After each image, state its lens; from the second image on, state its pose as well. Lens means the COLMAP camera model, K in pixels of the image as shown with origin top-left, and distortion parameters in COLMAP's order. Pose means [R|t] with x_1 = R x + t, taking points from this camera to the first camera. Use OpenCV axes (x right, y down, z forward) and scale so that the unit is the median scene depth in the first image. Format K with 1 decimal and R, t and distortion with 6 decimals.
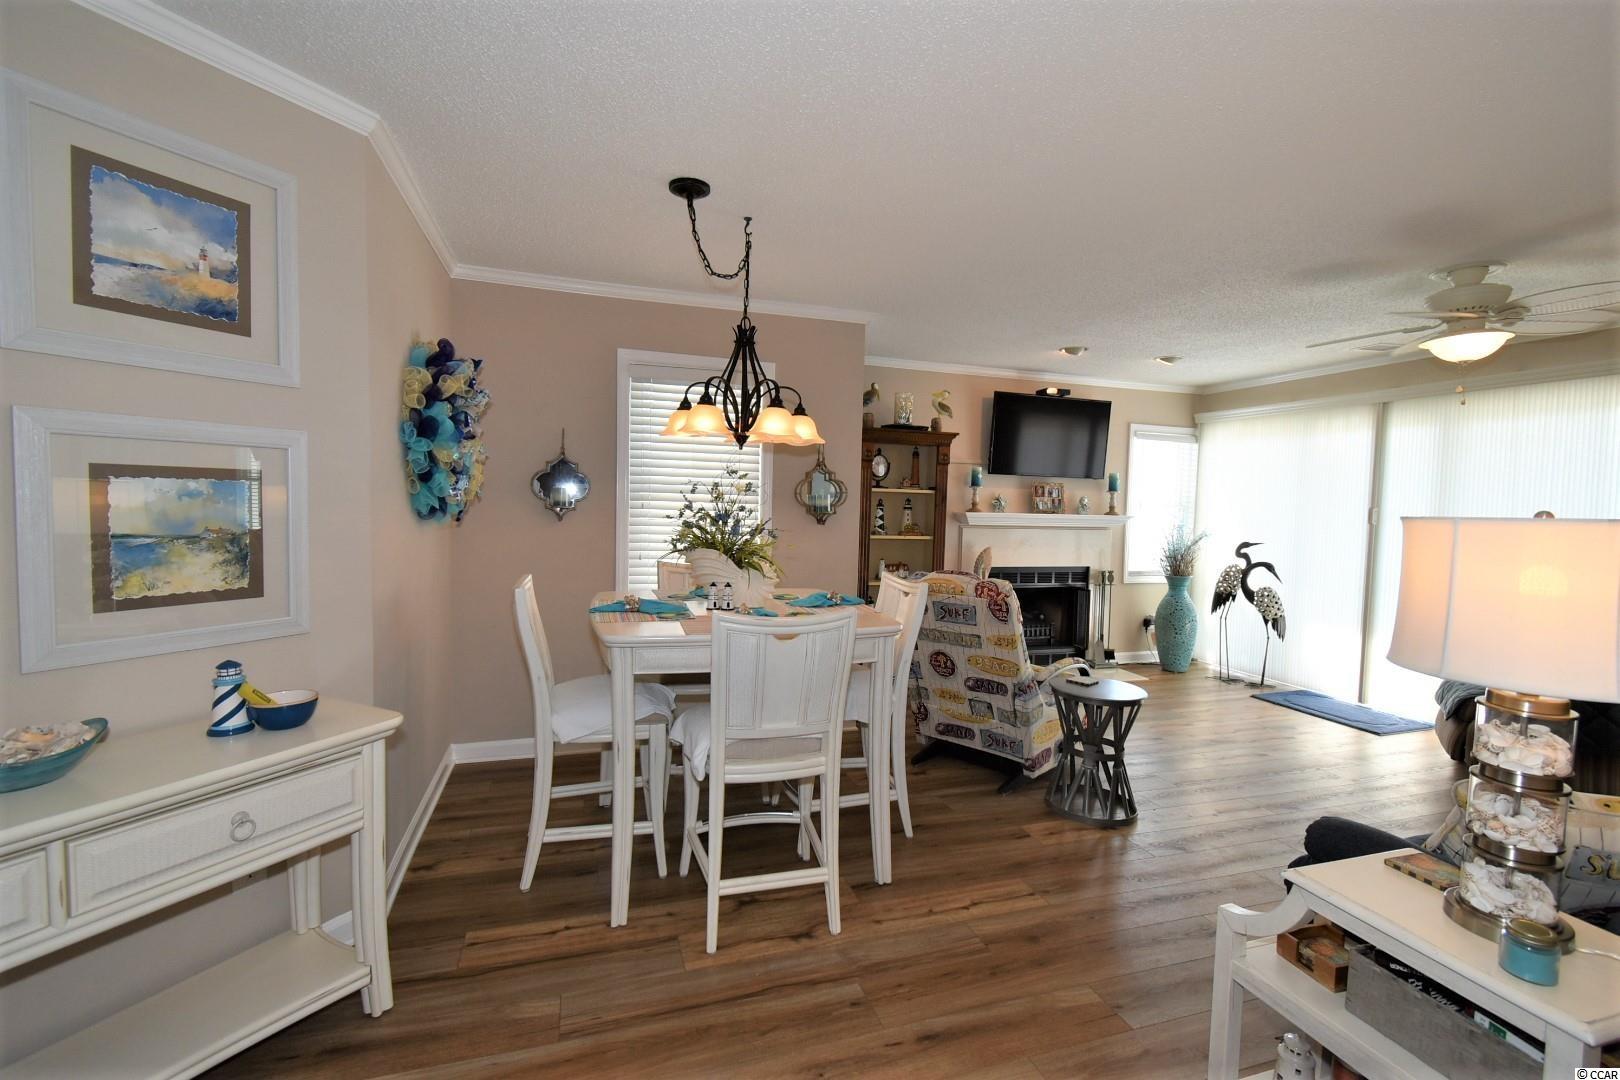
lens RADIAL K [[715.7, 0, 812.4], [0, 715.7, 537.7], [0, 0, 1]] dist [0.008249, -0.004061]
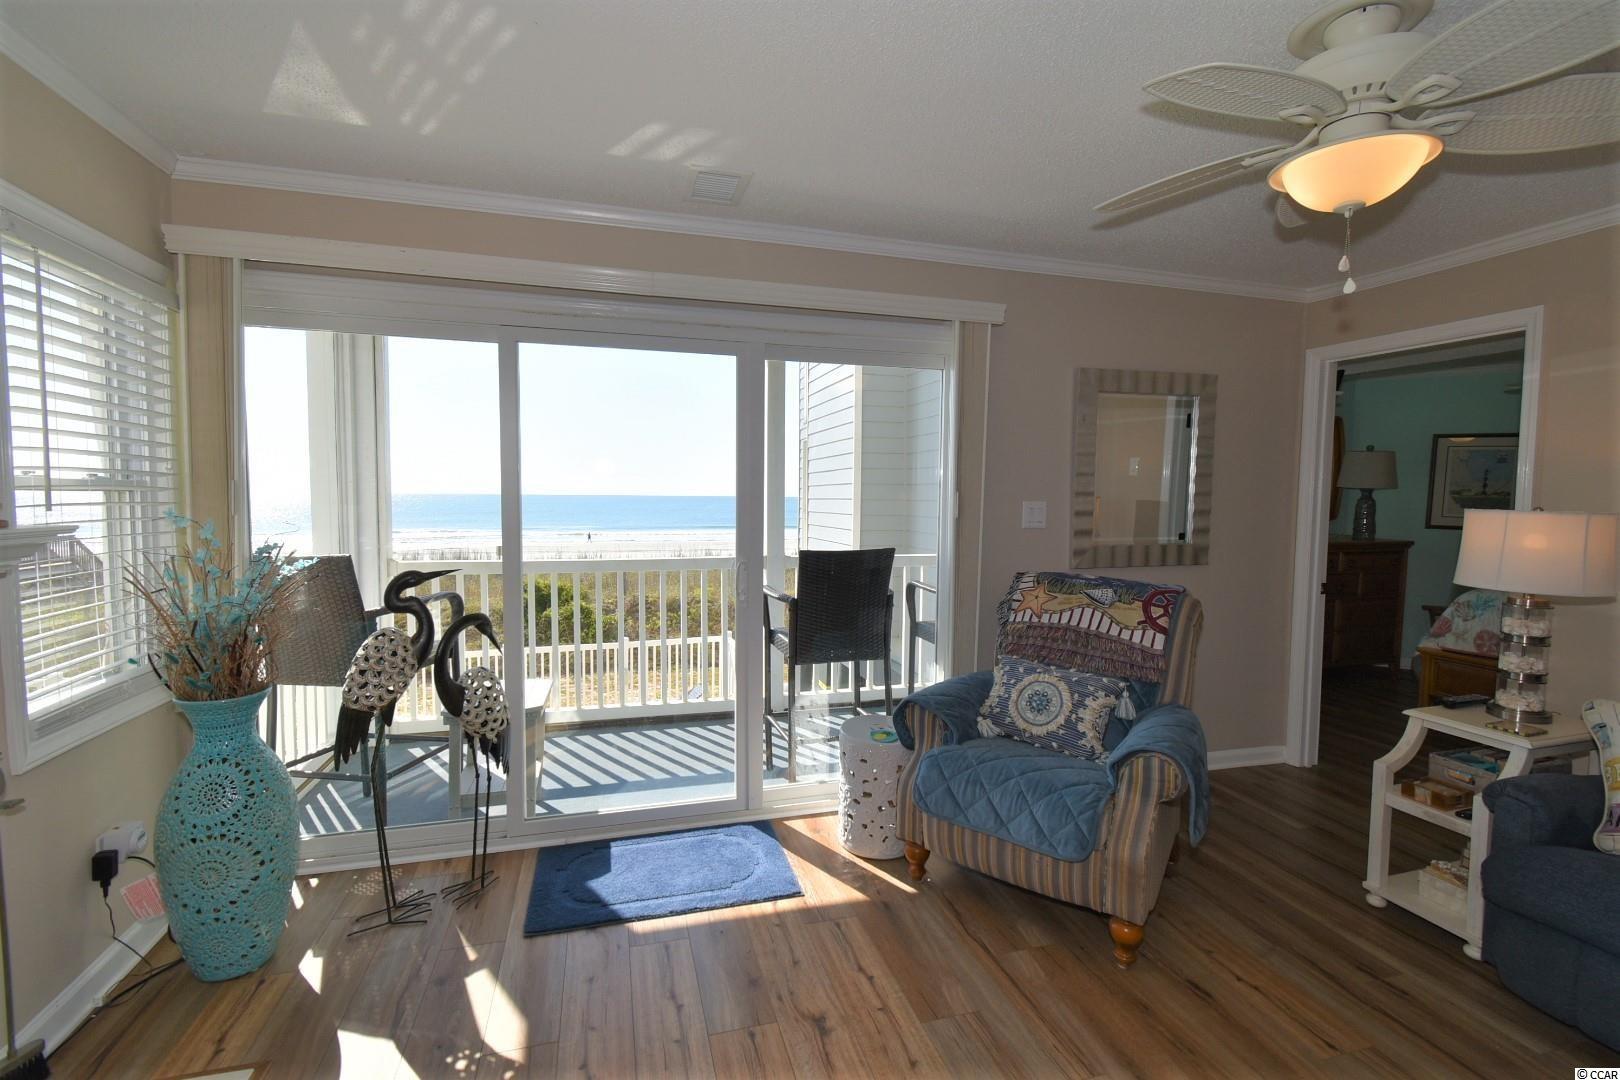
lens RADIAL K [[715.7, 0, 812.4], [0, 715.7, 537.7], [0, 0, 1]] dist [0.008249, -0.004061]
pose [[0.026417, -0.083632, 0.996147, 0.207806], [0.043993, 0.995626, 0.082421, -0.039613], [-0.998682, 0.041646, 0.029981, 0.792698]]
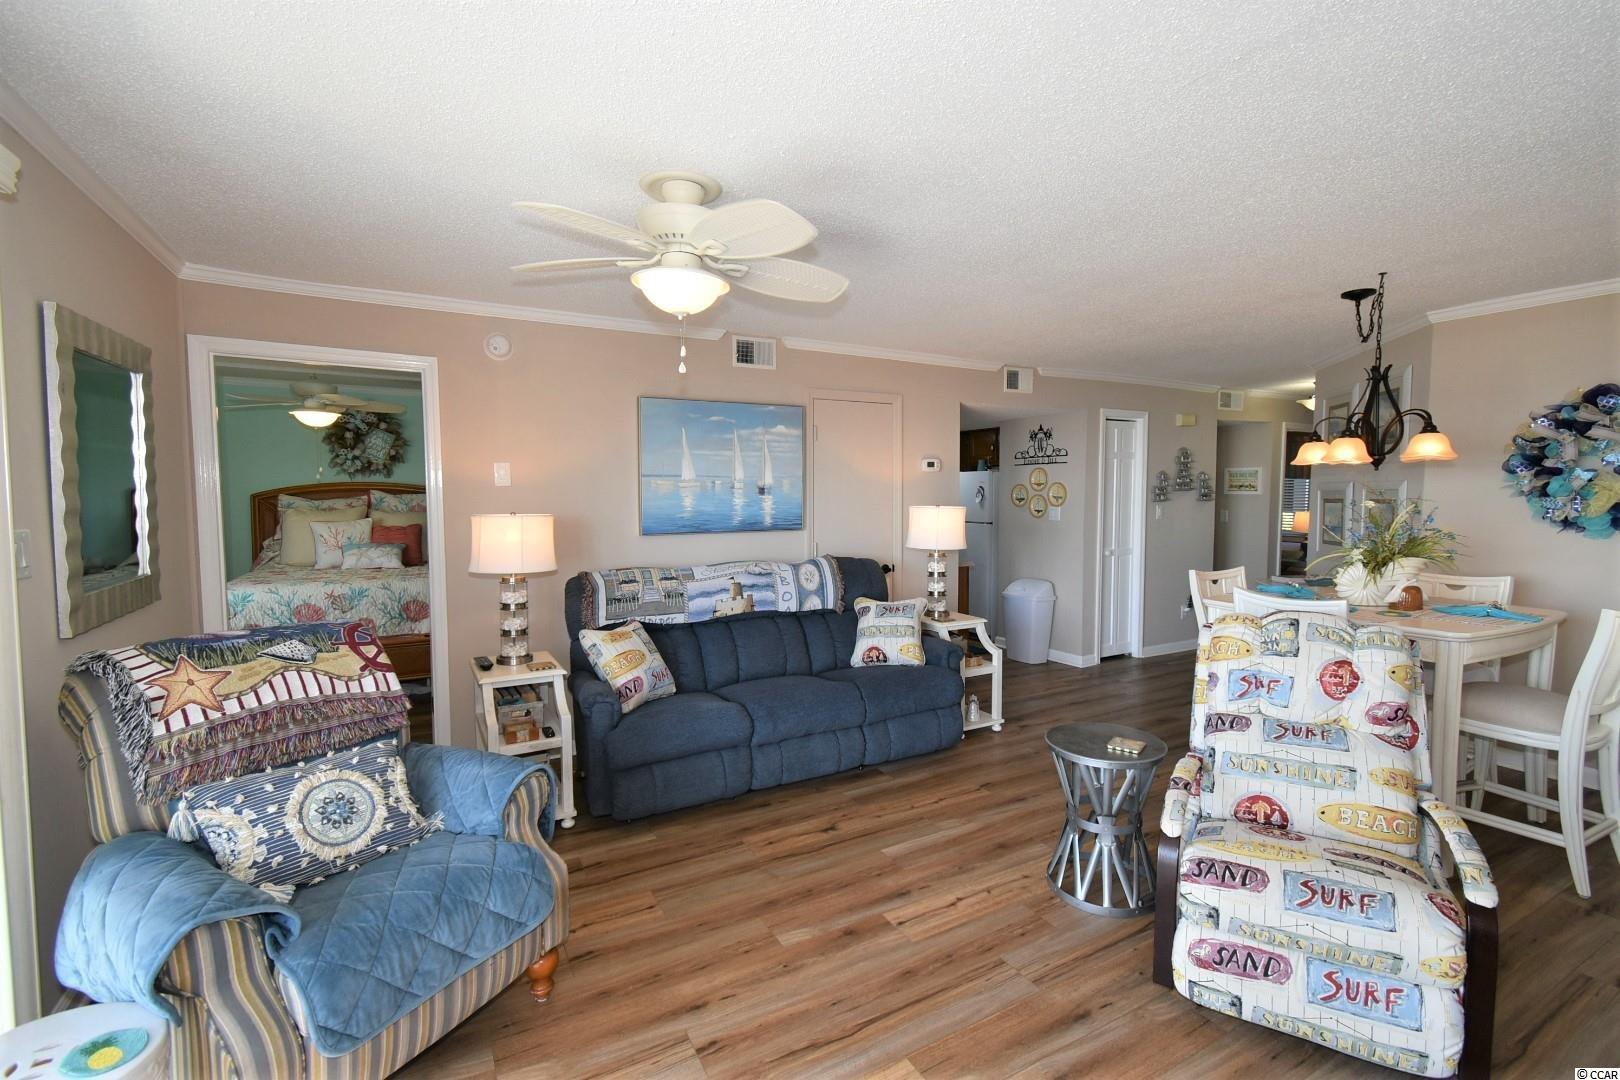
lens RADIAL K [[715.7, 0, 812.4], [0, 715.7, 537.7], [0, 0, 1]] dist [0.008249, -0.004061]
pose [[-0.982109, -0.012000, -0.187930, 0.522921], [-0.033506, 0.993179, 0.111680, -0.058685], [0.185308, 0.115979, -0.975812, 1.020022]]
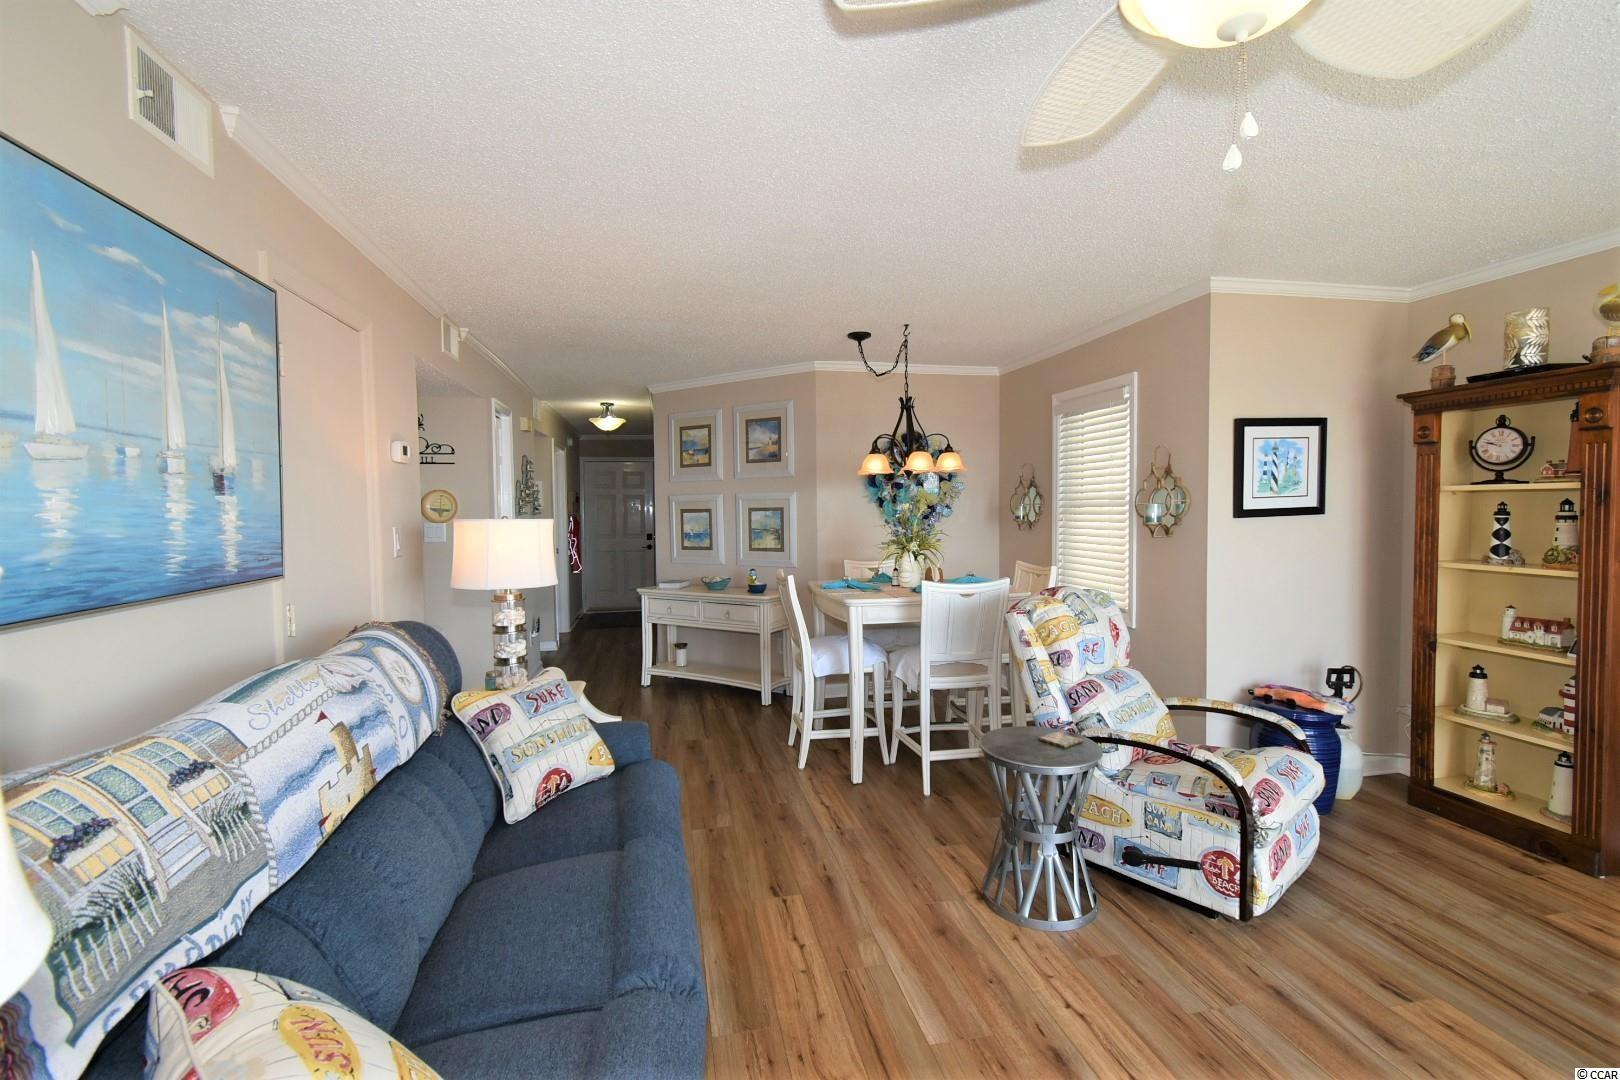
lens RADIAL K [[715.7, 0, 812.4], [0, 715.7, 537.7], [0, 0, 1]] dist [0.008249, -0.004061]
pose [[-0.103784, 0.014853, -0.994489, 0.714305], [-0.044263, 0.998829, 0.019537, -0.011871], [0.993614, 0.046047, -0.103005, 0.492414]]
